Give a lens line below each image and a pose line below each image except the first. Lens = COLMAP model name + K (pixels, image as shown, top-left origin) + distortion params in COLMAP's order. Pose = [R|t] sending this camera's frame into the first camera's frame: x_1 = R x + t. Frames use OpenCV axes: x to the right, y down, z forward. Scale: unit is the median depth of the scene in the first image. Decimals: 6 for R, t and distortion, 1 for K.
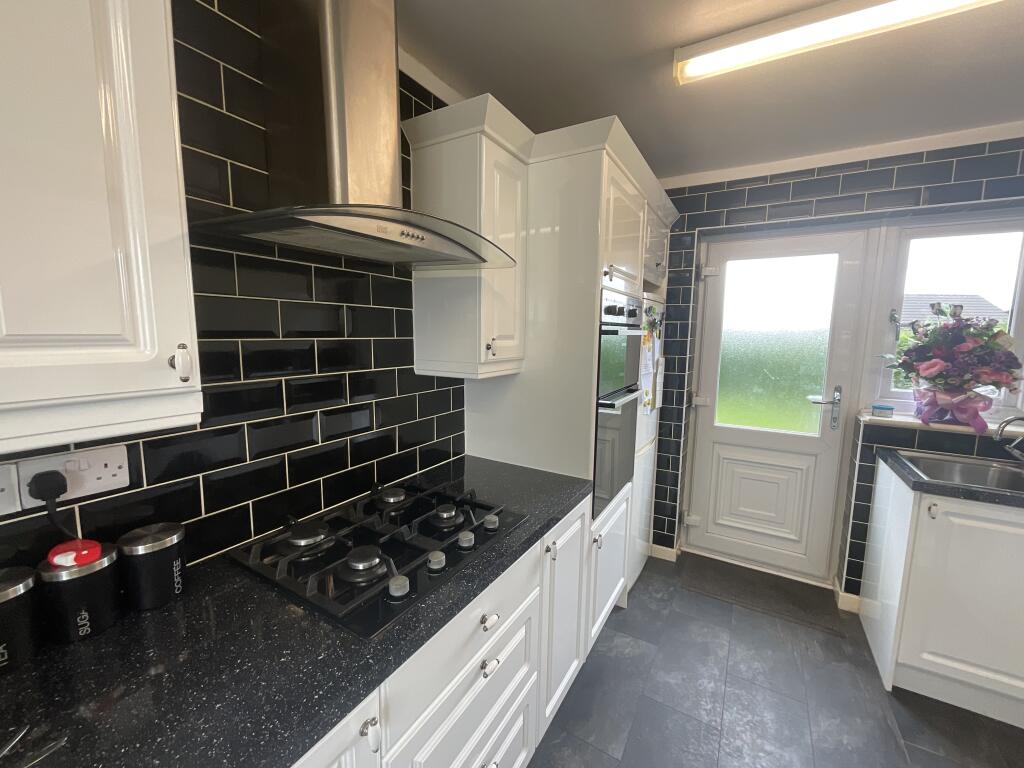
lens RADIAL K [[414.8, 0, 510.5], [0, 414.8, 384.5], [0, 0, 1]] dist [-0.002294, 0.000014]
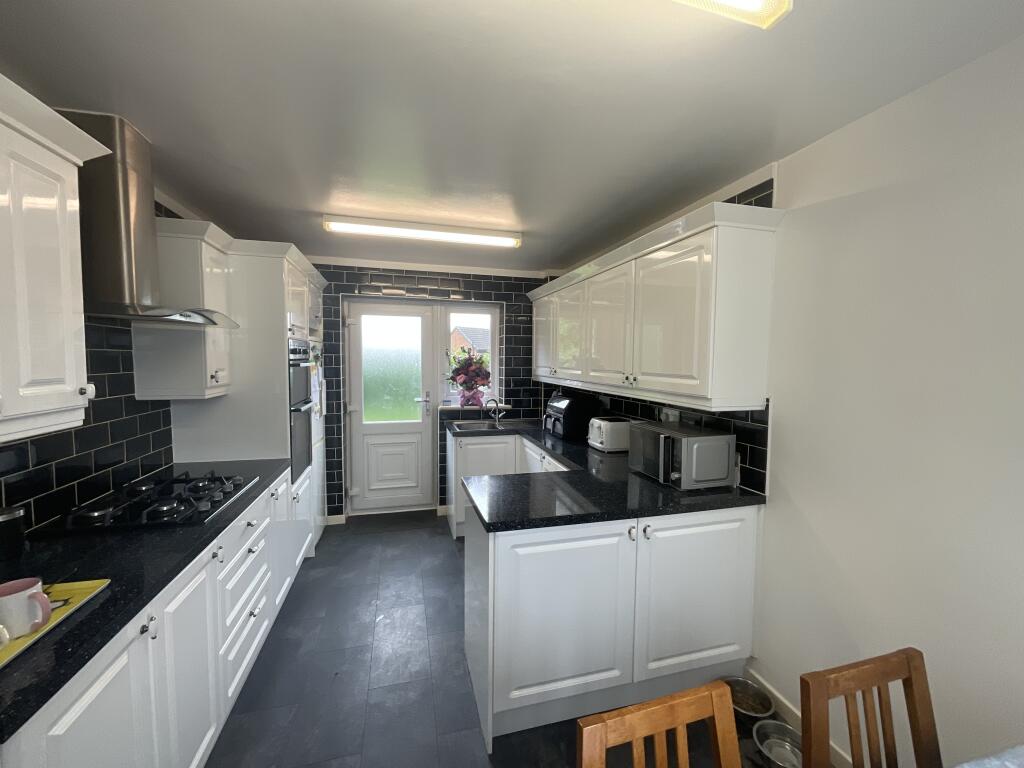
lens RADIAL K [[414.8, 0, 511.5], [0, 414.8, 385.1], [0, 0, 1]] dist [-0.002294, 0.000014]
pose [[0.694101, -0.051974, 0.717999, -0.271776], [0.089616, 0.995870, -0.014546, 0.041152], [-0.714278, 0.074440, 0.695892, -0.582115]]
